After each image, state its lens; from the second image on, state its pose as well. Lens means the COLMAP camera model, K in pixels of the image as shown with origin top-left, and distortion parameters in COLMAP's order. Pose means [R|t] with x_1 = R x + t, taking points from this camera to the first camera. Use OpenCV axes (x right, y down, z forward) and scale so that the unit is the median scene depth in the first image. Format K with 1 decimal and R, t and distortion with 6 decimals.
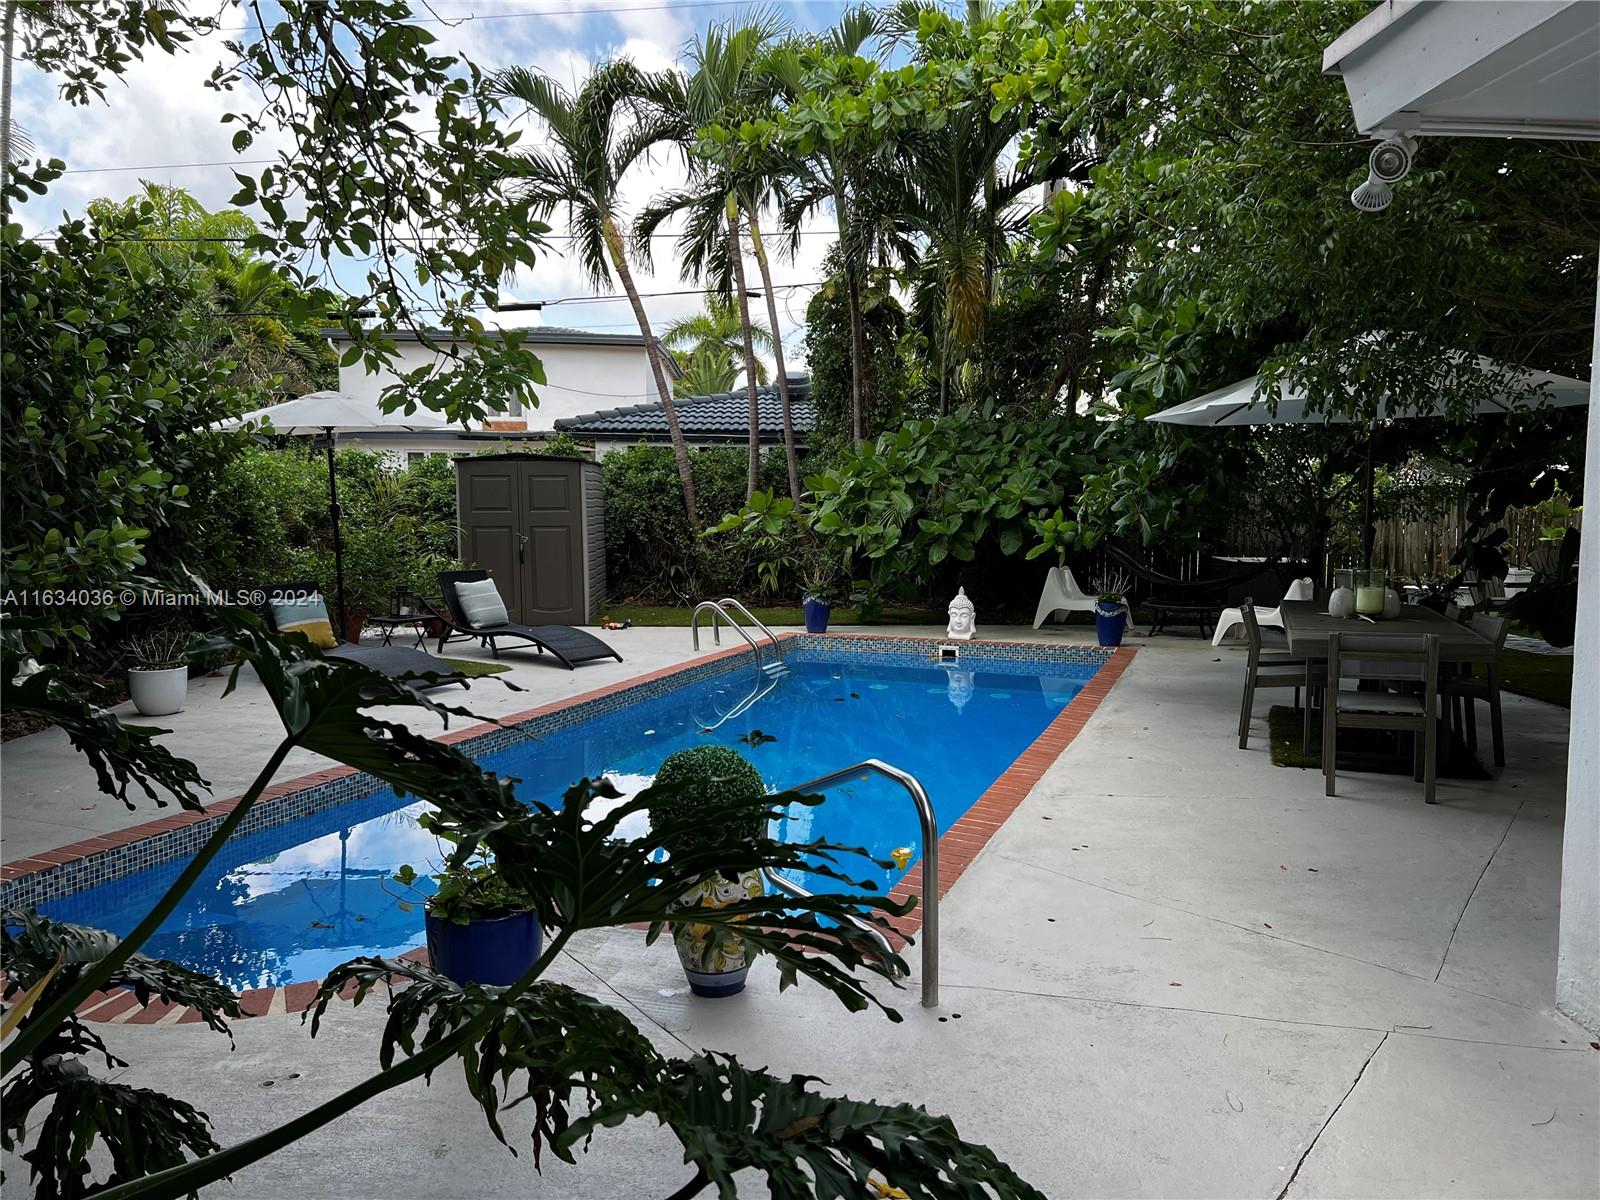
lens RADIAL K [[1224.3, 0, 796.9], [0, 1224.3, 603.6], [0, 0, 1]] dist [0.081281, -0.076381]
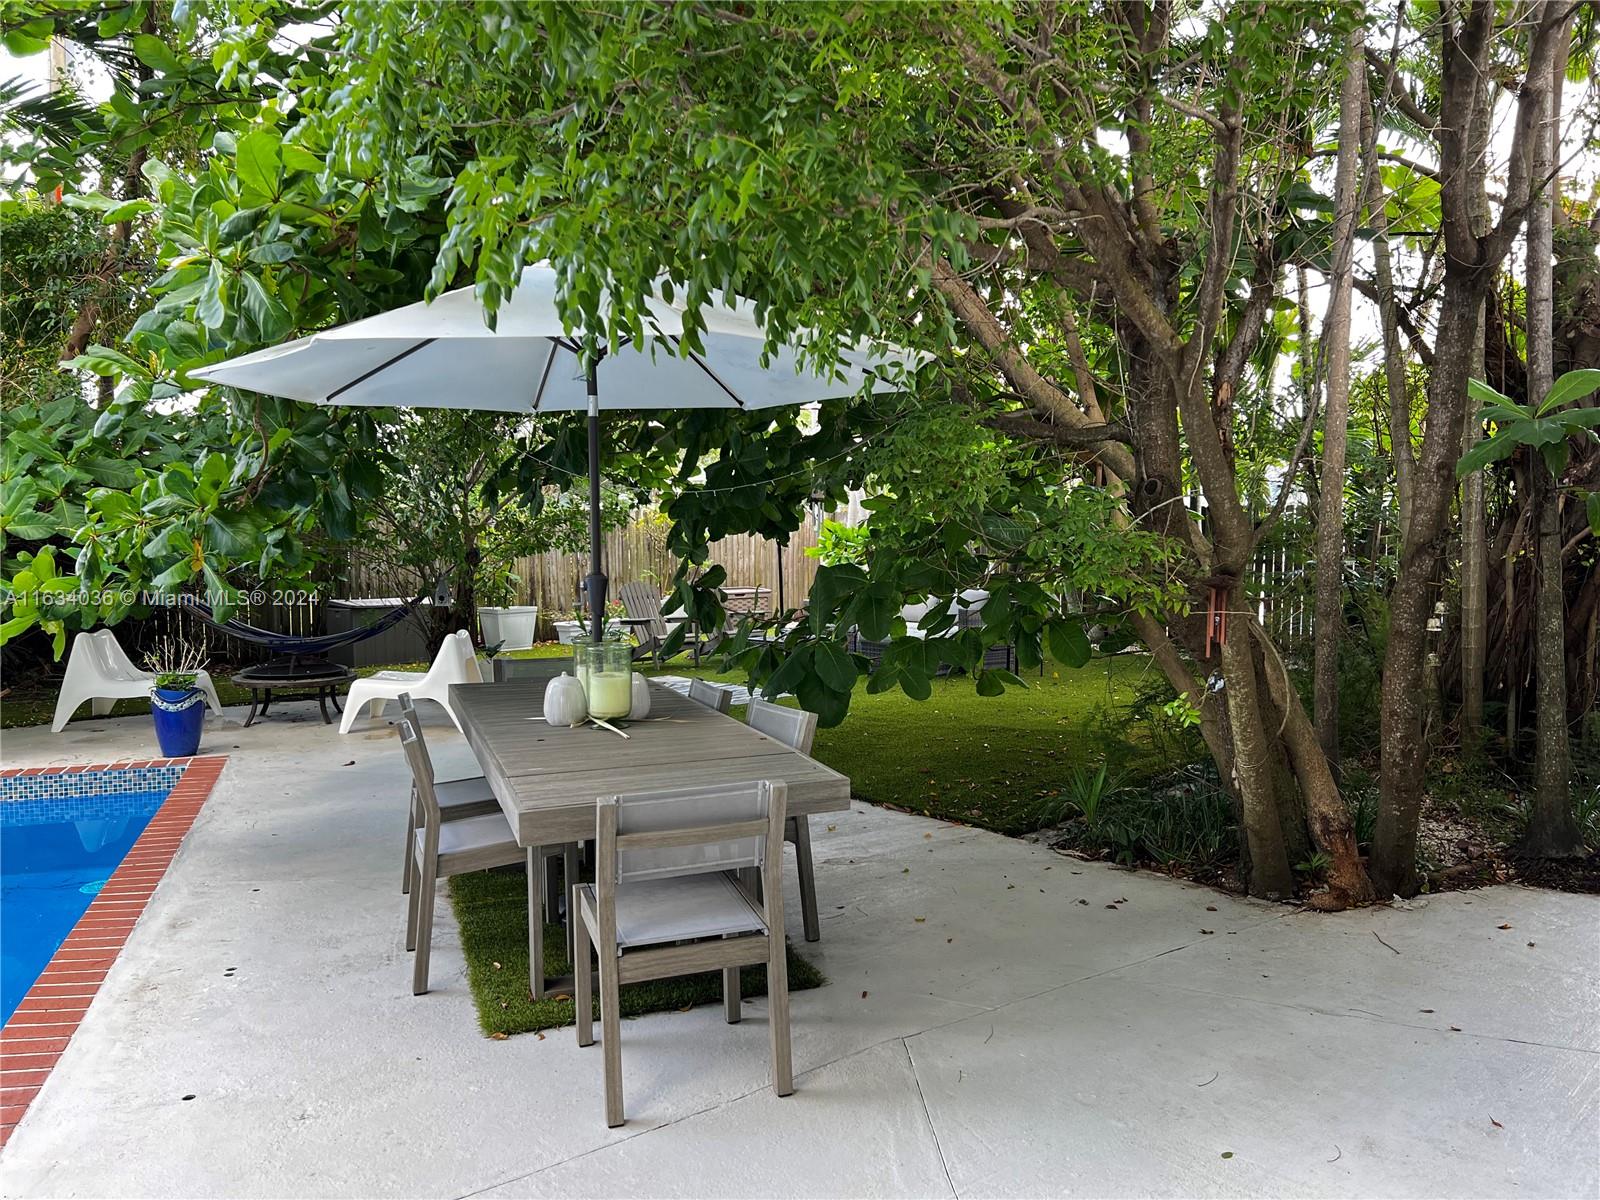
lens RADIAL K [[1224.3, 0, 796.9], [0, 1224.3, 603.6], [0, 0, 1]] dist [0.081281, -0.076381]
pose [[0.769684, -0.050193, 0.636449, 0.086388], [0.060570, 0.998149, 0.005468, -0.027088], [-0.635545, 0.034341, 0.771300, 0.271286]]
